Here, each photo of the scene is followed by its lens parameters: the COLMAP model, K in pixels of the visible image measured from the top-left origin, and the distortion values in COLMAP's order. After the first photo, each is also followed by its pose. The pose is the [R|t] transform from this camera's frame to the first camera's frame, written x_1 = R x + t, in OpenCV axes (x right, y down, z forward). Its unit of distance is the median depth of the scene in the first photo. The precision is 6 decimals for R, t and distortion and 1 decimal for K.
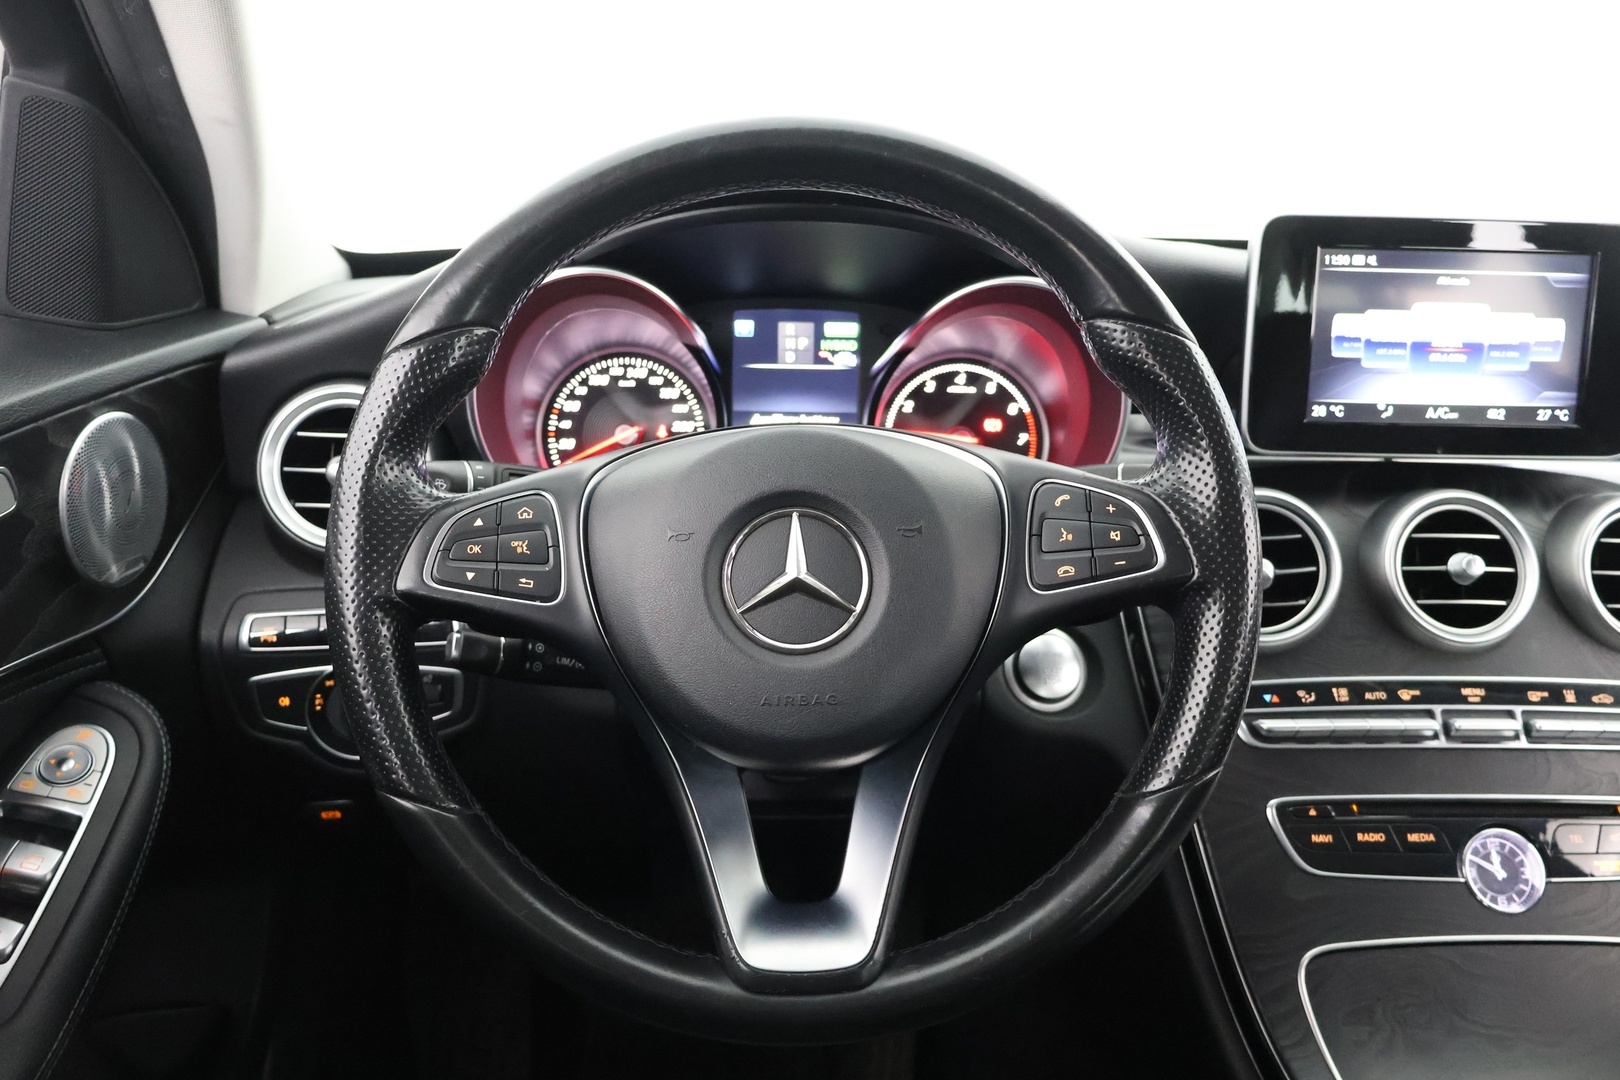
lens RADIAL K [[1353.1, 0, 815.2], [0, 1353.1, 544.5], [0, 0, 1]] dist [-0.015504, 0.022093]
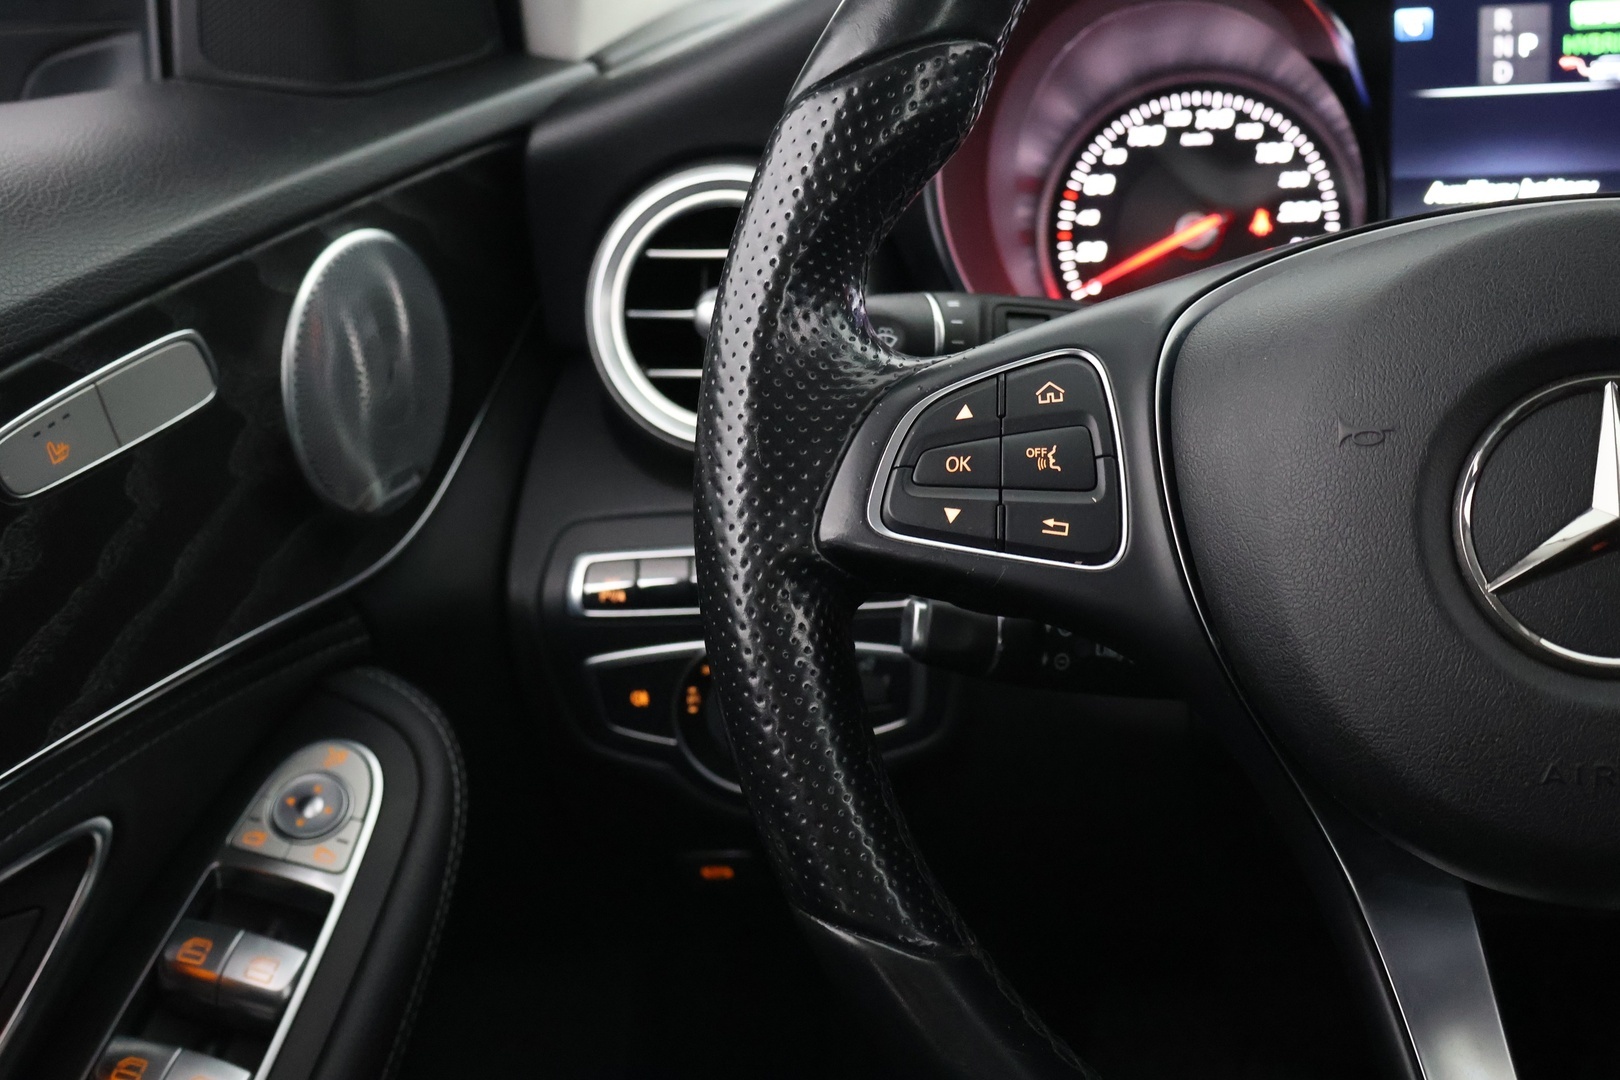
lens RADIAL K [[1982.4, 0, 819.7], [0, 1982.4, 534.2], [0, 0, 1]] dist [0.011264, 0.000000]
pose [[0.958003, 0.001283, -0.286755, -0.060567], [0.019633, 0.997350, 0.070054, -0.018582], [0.286085, -0.072742, 0.955439, 0.178352]]
